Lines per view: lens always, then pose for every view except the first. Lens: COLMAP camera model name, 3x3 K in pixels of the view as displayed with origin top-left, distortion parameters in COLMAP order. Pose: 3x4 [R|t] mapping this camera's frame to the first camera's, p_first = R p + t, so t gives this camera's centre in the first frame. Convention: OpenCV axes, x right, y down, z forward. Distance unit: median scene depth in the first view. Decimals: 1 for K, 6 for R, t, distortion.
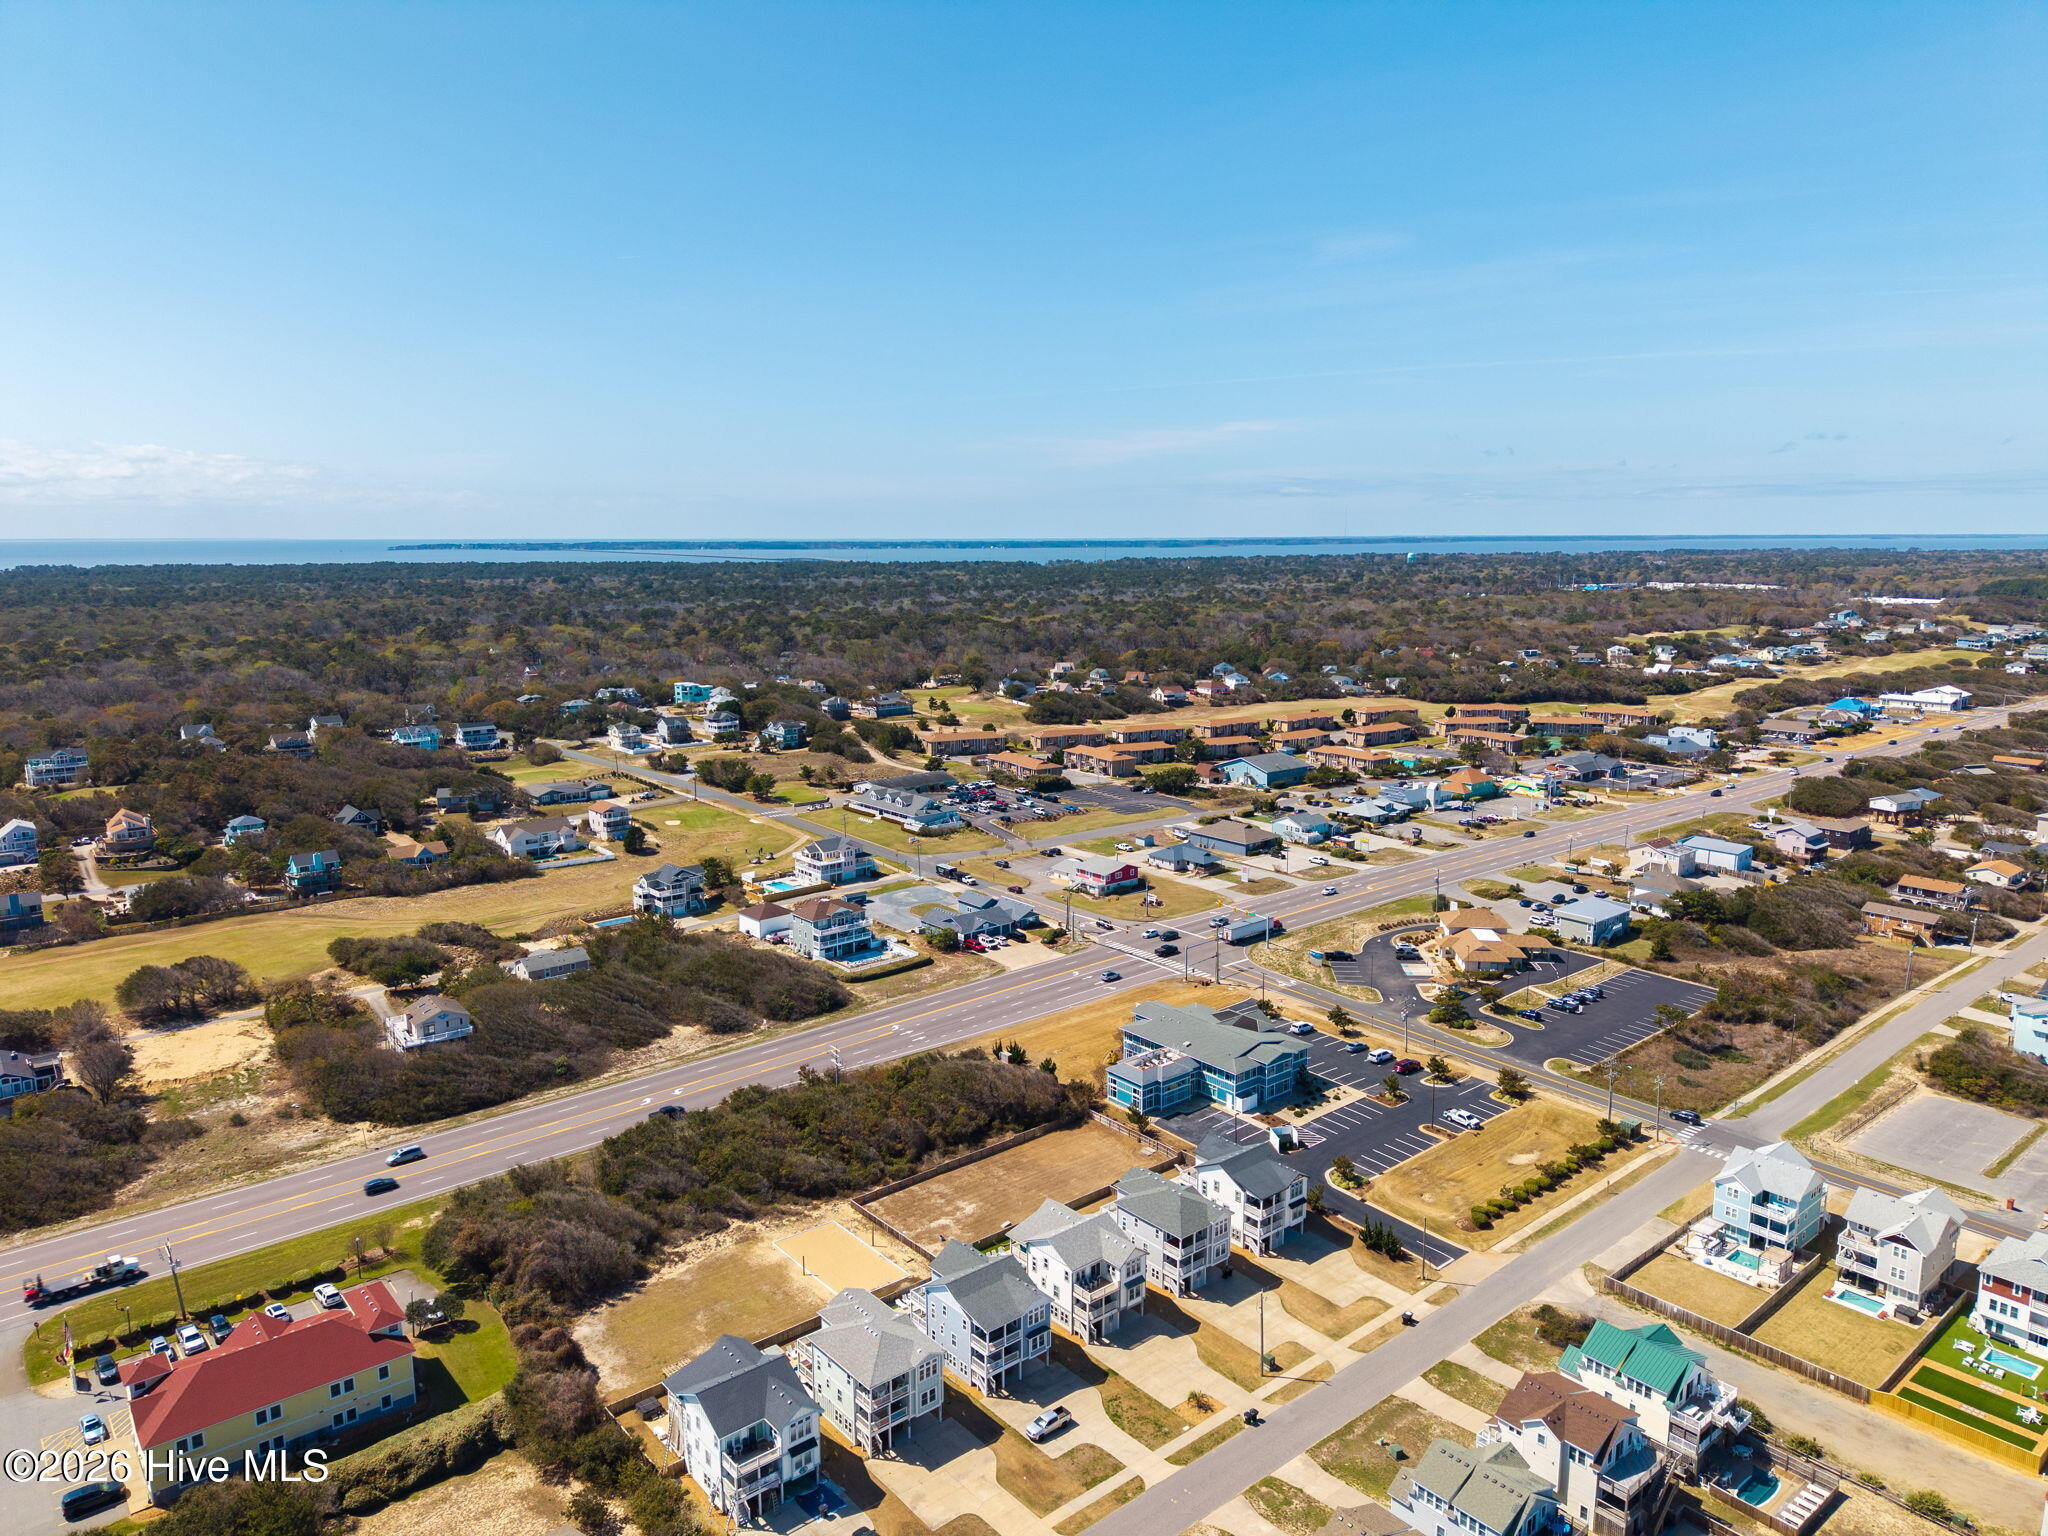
lens RADIAL K [[1369.1, 0, 1038.7], [0, 1369.1, 757.8], [0, 0, 1]] dist [0.047304, -0.051710]
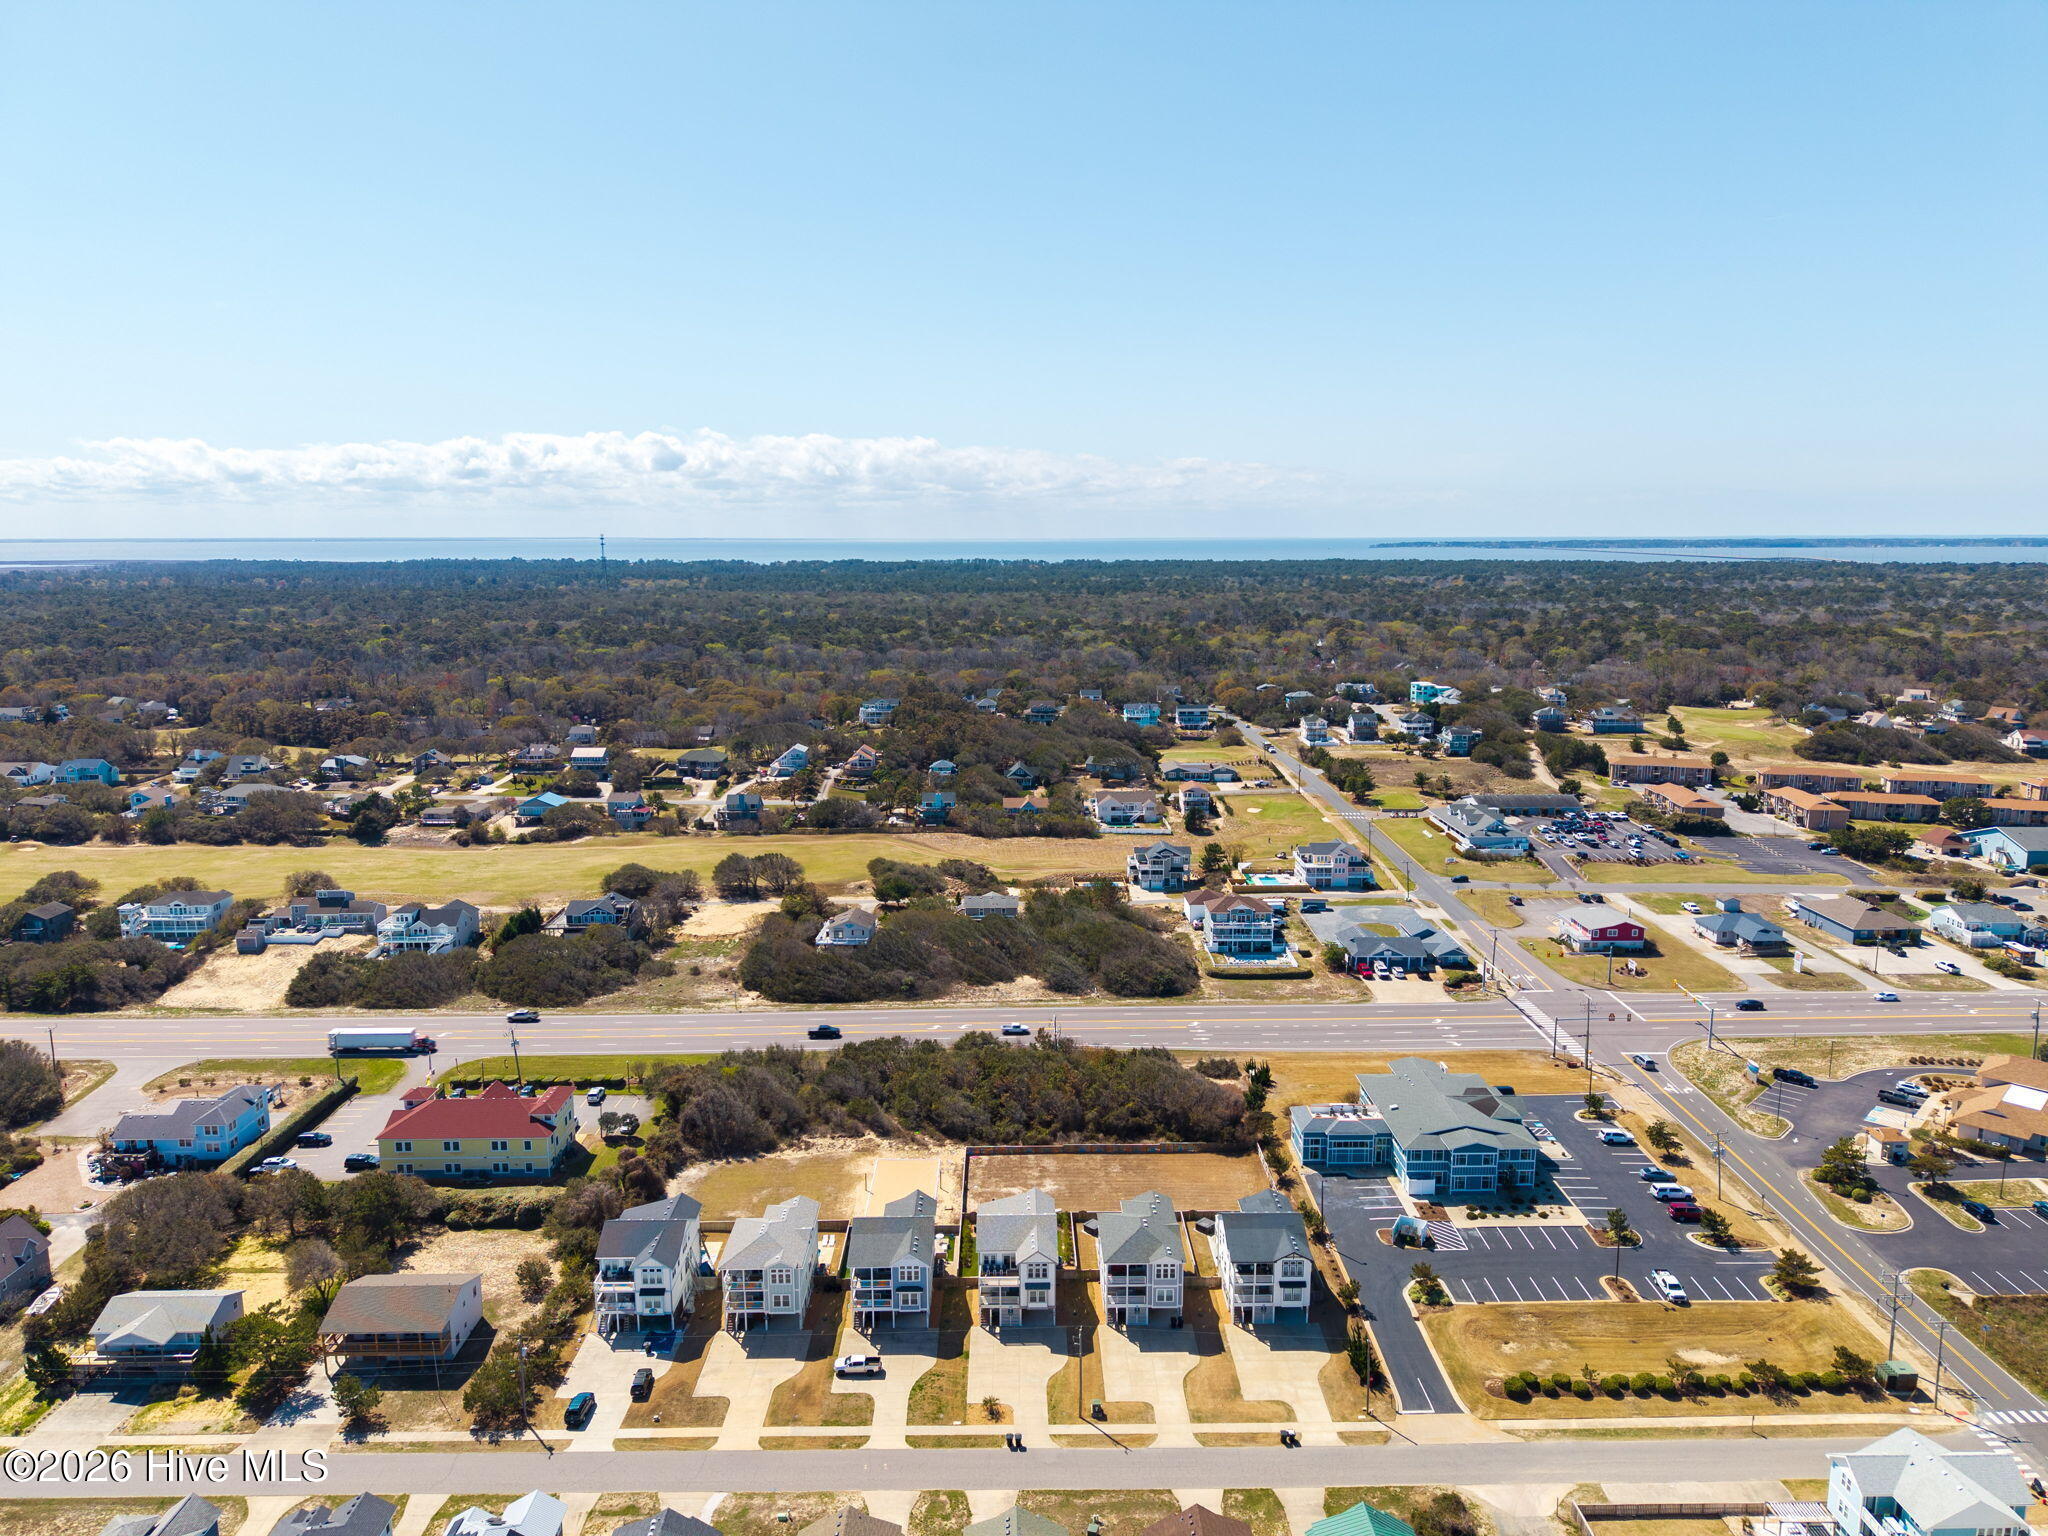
lens RADIAL K [[1369.1, 0, 1029.3], [0, 1369.1, 764.3], [0, 0, 1]] dist [0.047304, -0.051710]
pose [[0.773411, 0.106809, -0.624842, 0.406764], [-0.102964, 0.993780, 0.042428, -0.023400], [0.625487, 0.031522, 0.779598, 0.128594]]
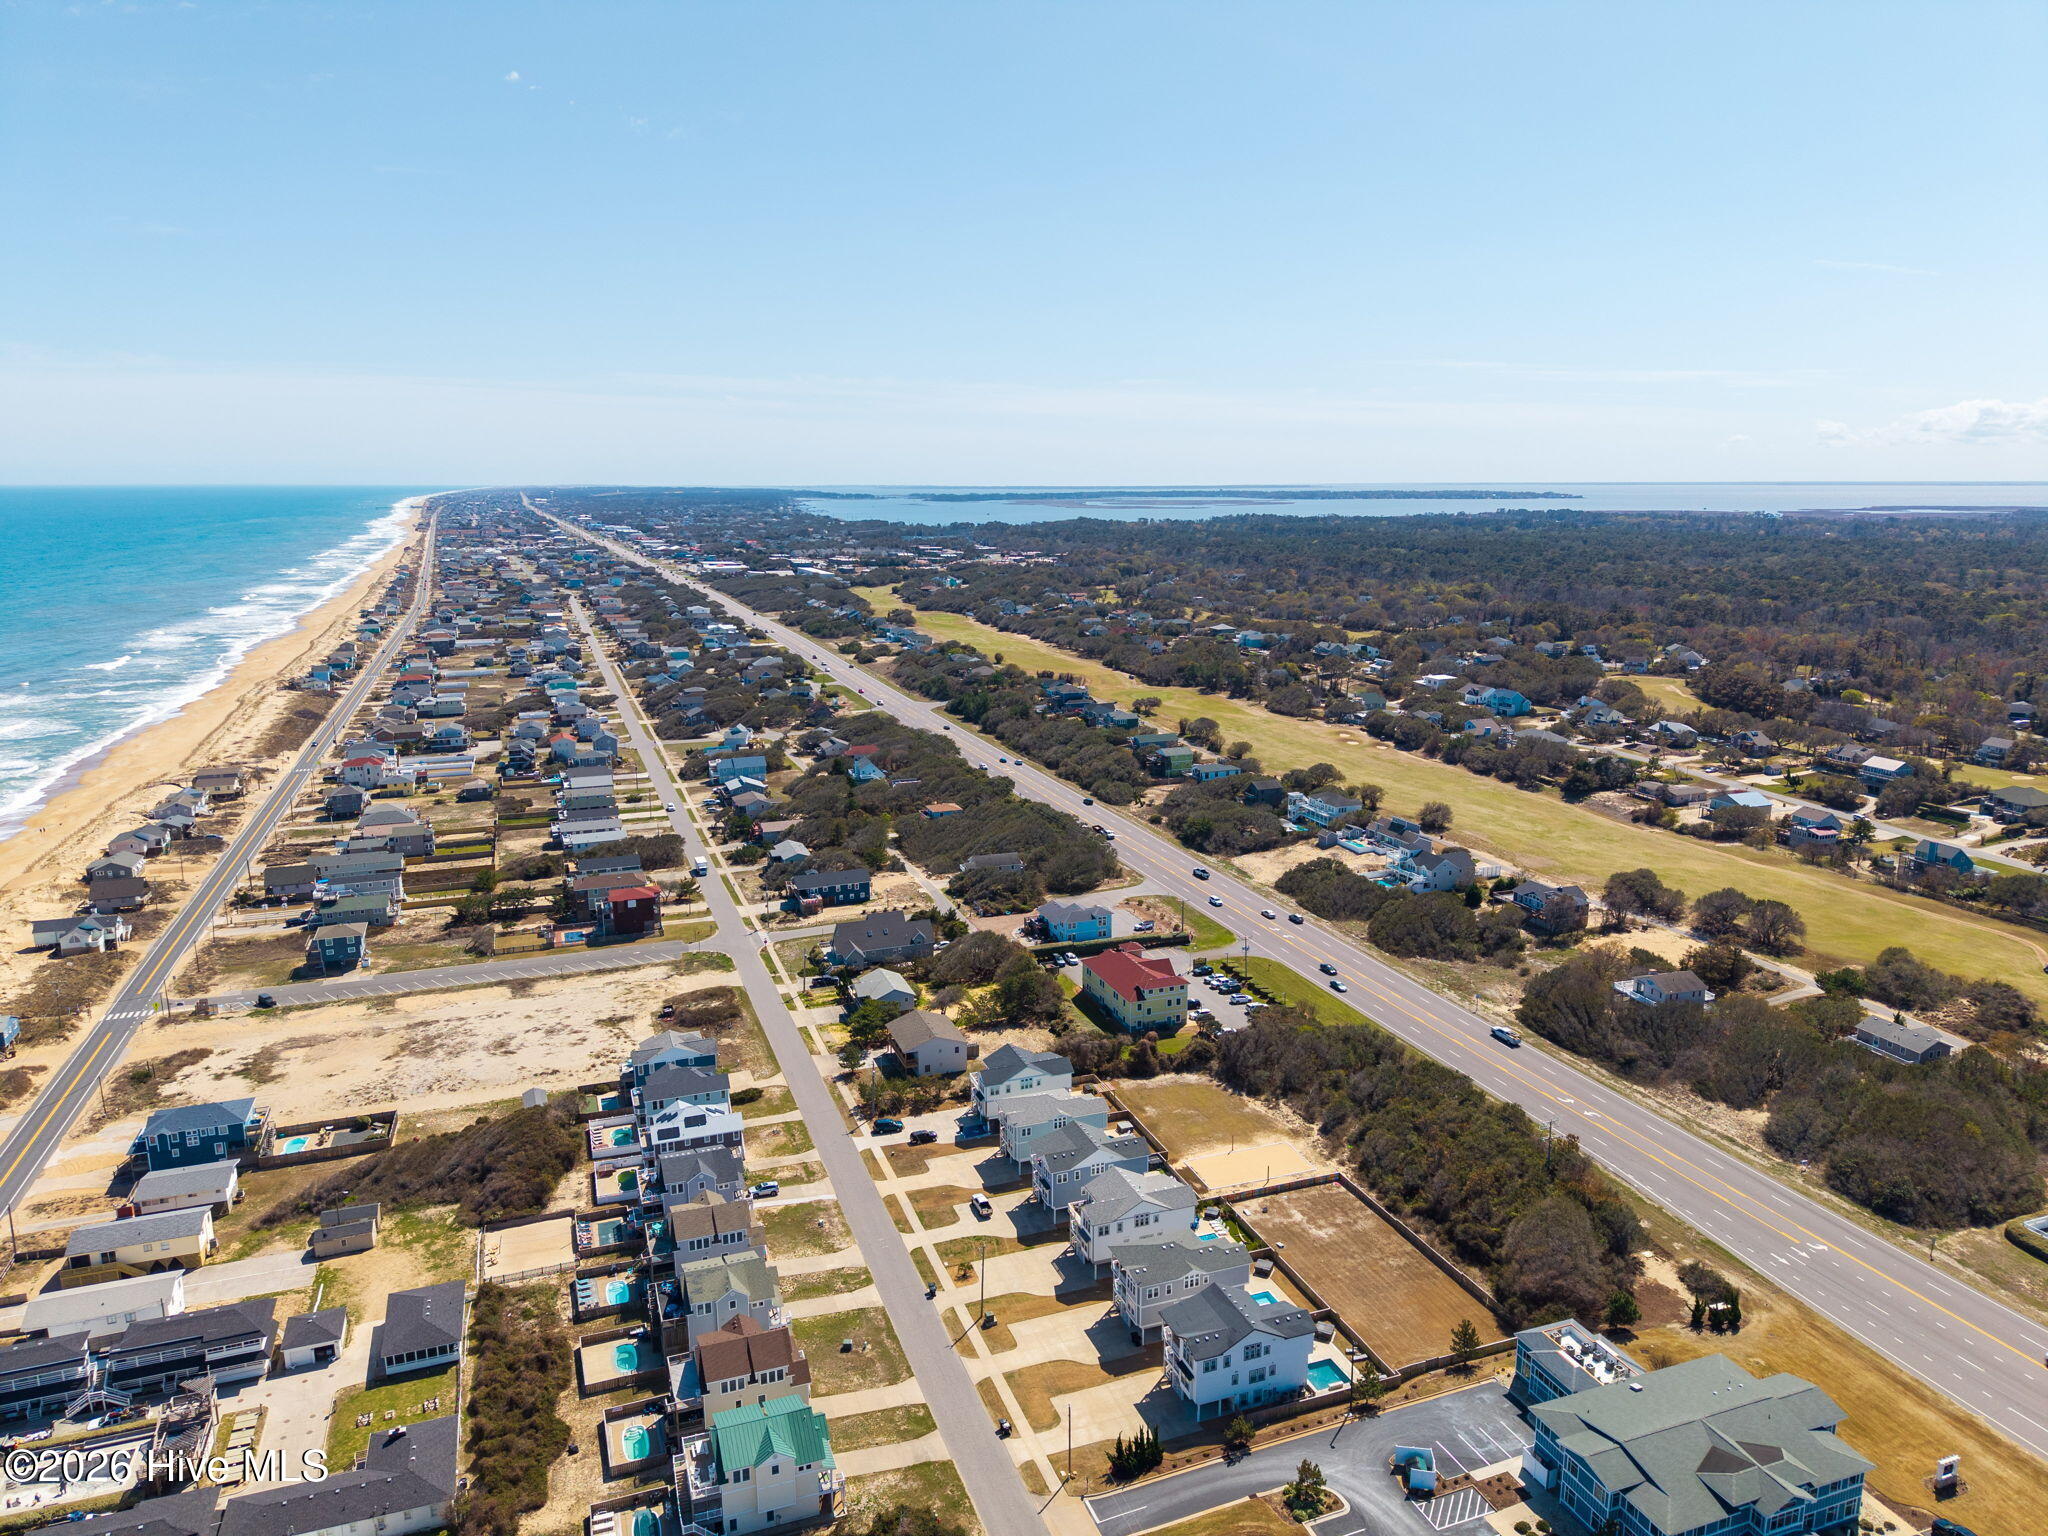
lens RADIAL K [[1369.1, 0, 1040.7], [0, 1369.1, 749.8], [0, 0, 1]] dist [0.047304, -0.051710]
pose [[-0.343146, 0.185843, -0.920714, 0.666643], [-0.148712, 0.957118, 0.248615, -0.179902], [0.927435, 0.222232, -0.300794, 0.765460]]
